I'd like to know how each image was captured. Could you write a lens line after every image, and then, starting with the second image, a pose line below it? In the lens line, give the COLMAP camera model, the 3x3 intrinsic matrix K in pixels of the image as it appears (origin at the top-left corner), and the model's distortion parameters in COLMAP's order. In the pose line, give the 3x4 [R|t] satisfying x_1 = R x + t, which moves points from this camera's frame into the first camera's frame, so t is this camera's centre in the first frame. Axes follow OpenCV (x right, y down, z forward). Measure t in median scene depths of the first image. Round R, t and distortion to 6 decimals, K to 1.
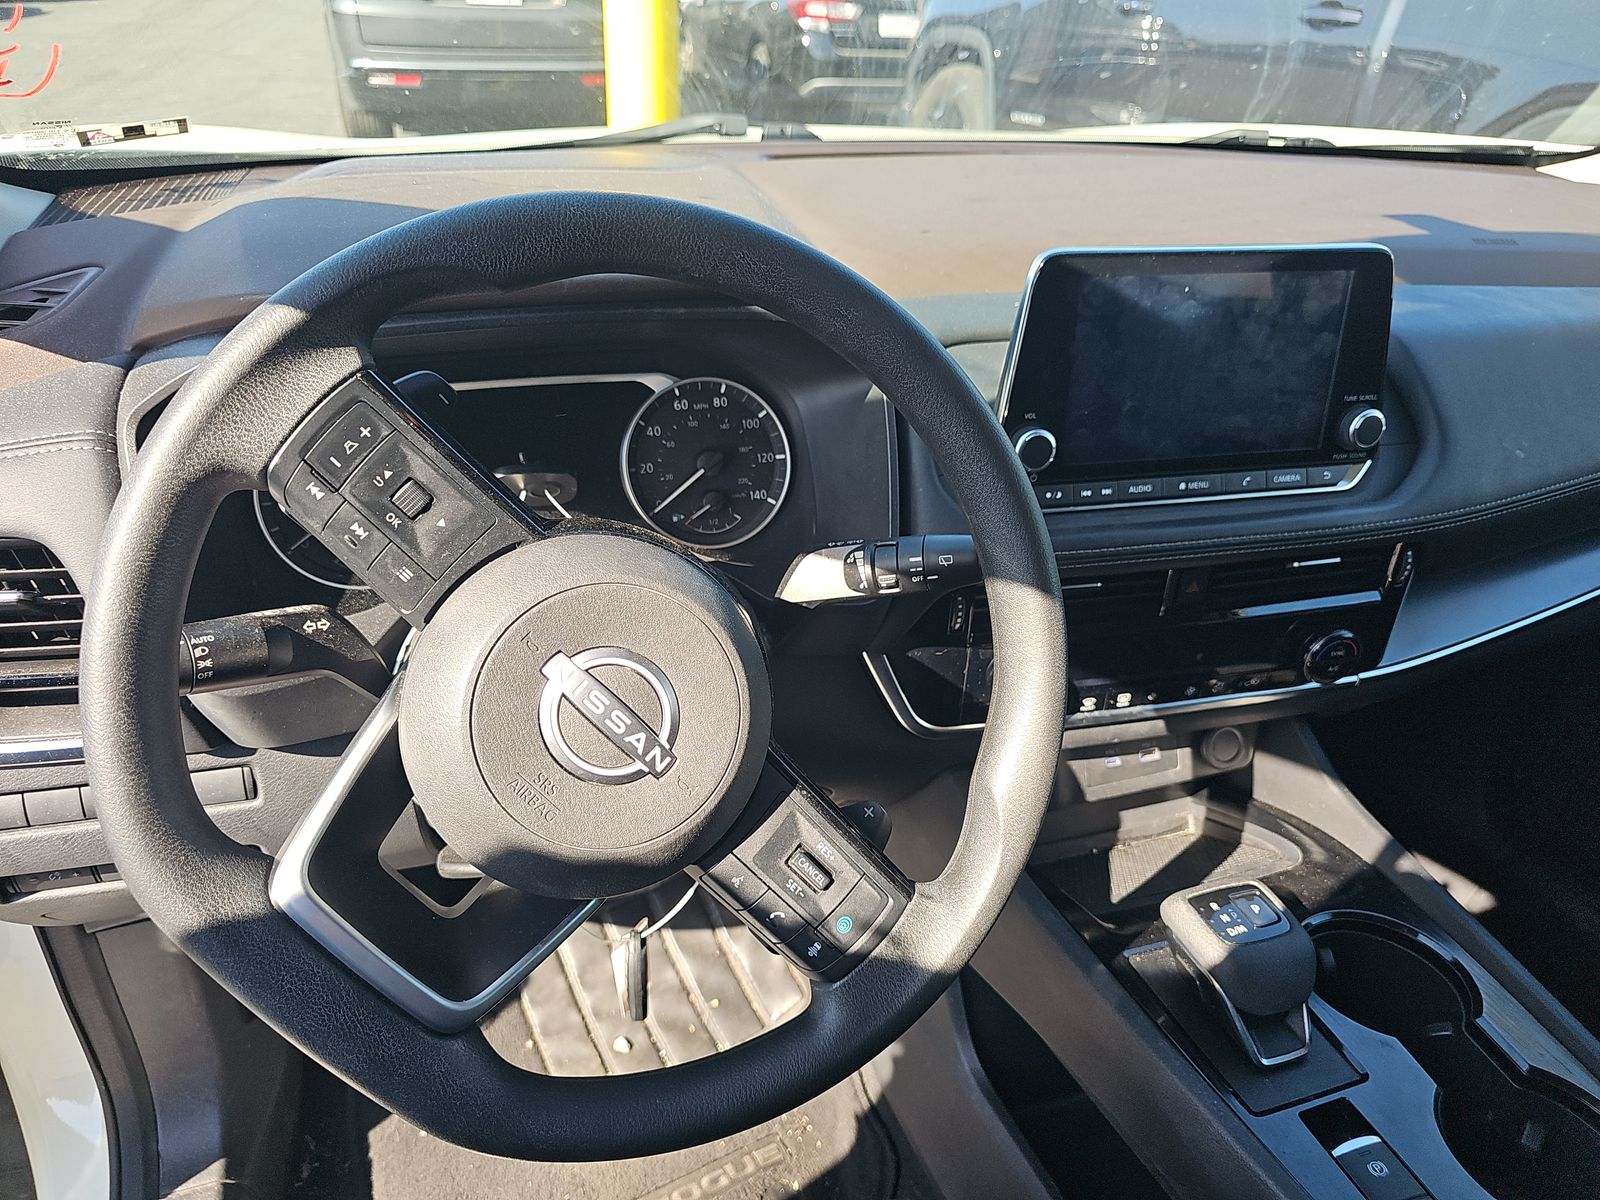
lens RADIAL K [[1068.1, 0, 806.1], [0, 1068.1, 596.3], [0, 0, 1]] dist [0.015486, -0.026052]
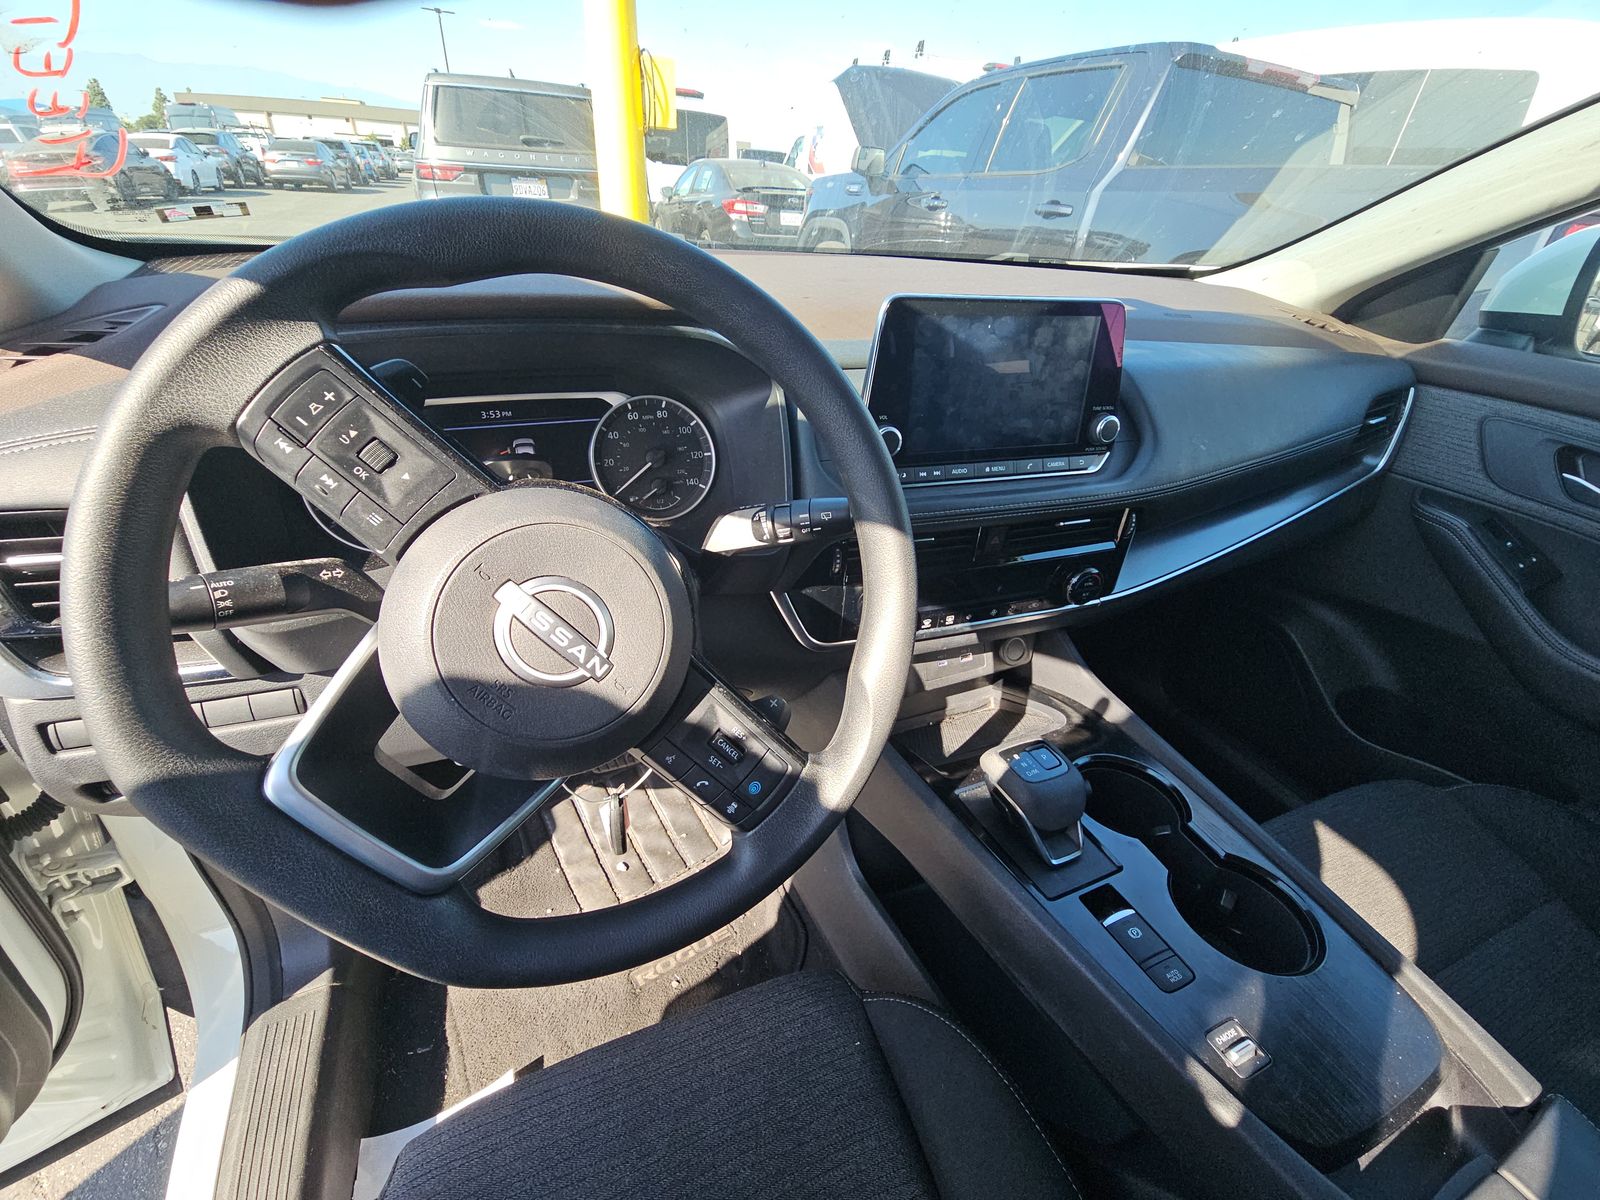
lens RADIAL K [[655.8, 0, 804.1], [0, 655.8, 593.1], [0, 0, 1]] dist [-0.014409, 0.000983]
pose [[0.995621, -0.029727, 0.088628, 0.022457], [0.027376, 0.999243, 0.027633, 0.034312], [-0.089383, -0.025086, 0.995681, 0.144259]]
